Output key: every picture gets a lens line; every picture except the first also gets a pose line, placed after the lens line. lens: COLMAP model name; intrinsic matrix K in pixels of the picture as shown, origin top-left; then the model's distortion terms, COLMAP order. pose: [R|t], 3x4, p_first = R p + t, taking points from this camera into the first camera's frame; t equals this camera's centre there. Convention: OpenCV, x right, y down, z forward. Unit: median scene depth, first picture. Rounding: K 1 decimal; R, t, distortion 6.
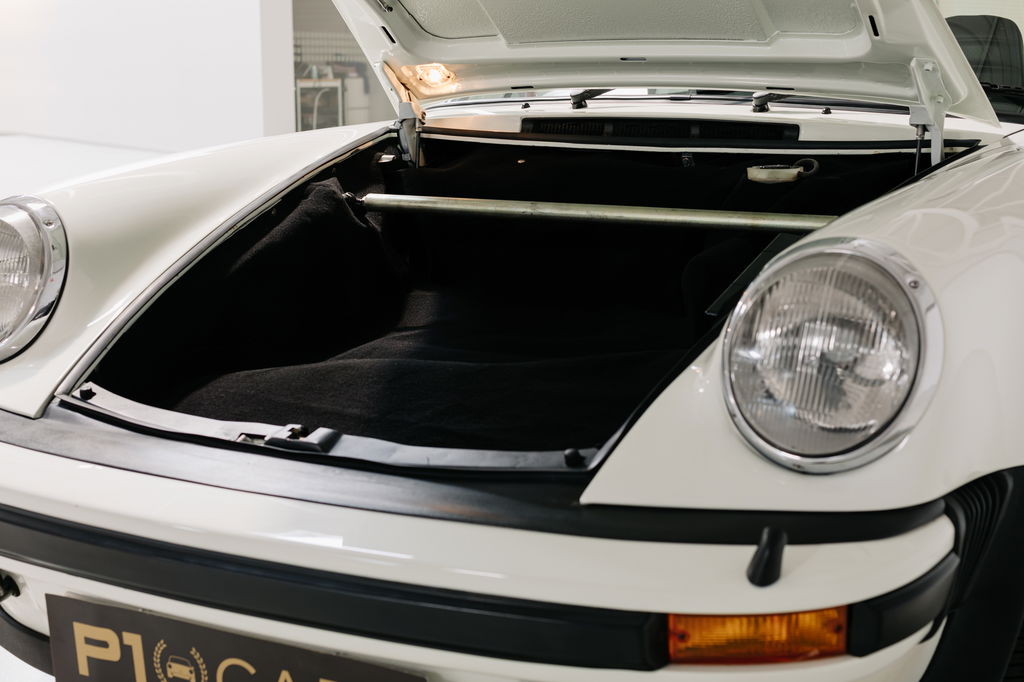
lens RADIAL K [[1449.5, 0, 512.0], [0, 1449.5, 341.0], [0, 0, 1]] dist [0.017622, -0.028157]
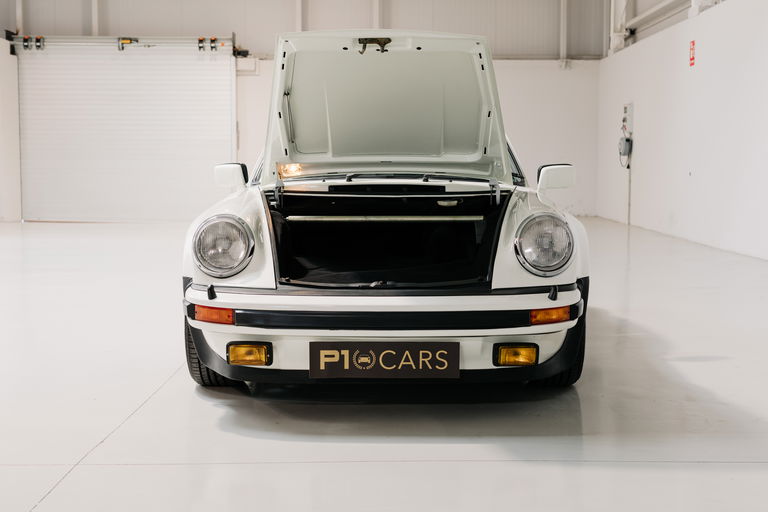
lens RADIAL K [[1087.1, 0, 384.0], [0, 1087.1, 256.0], [0, 0, 1]] dist [0.017622, -0.028157]
pose [[0.897095, -0.040974, 0.439935, -0.827616], [0.084185, 0.993301, -0.079154, 0.134673], [-0.433744, 0.108045, 0.894535, -0.767143]]
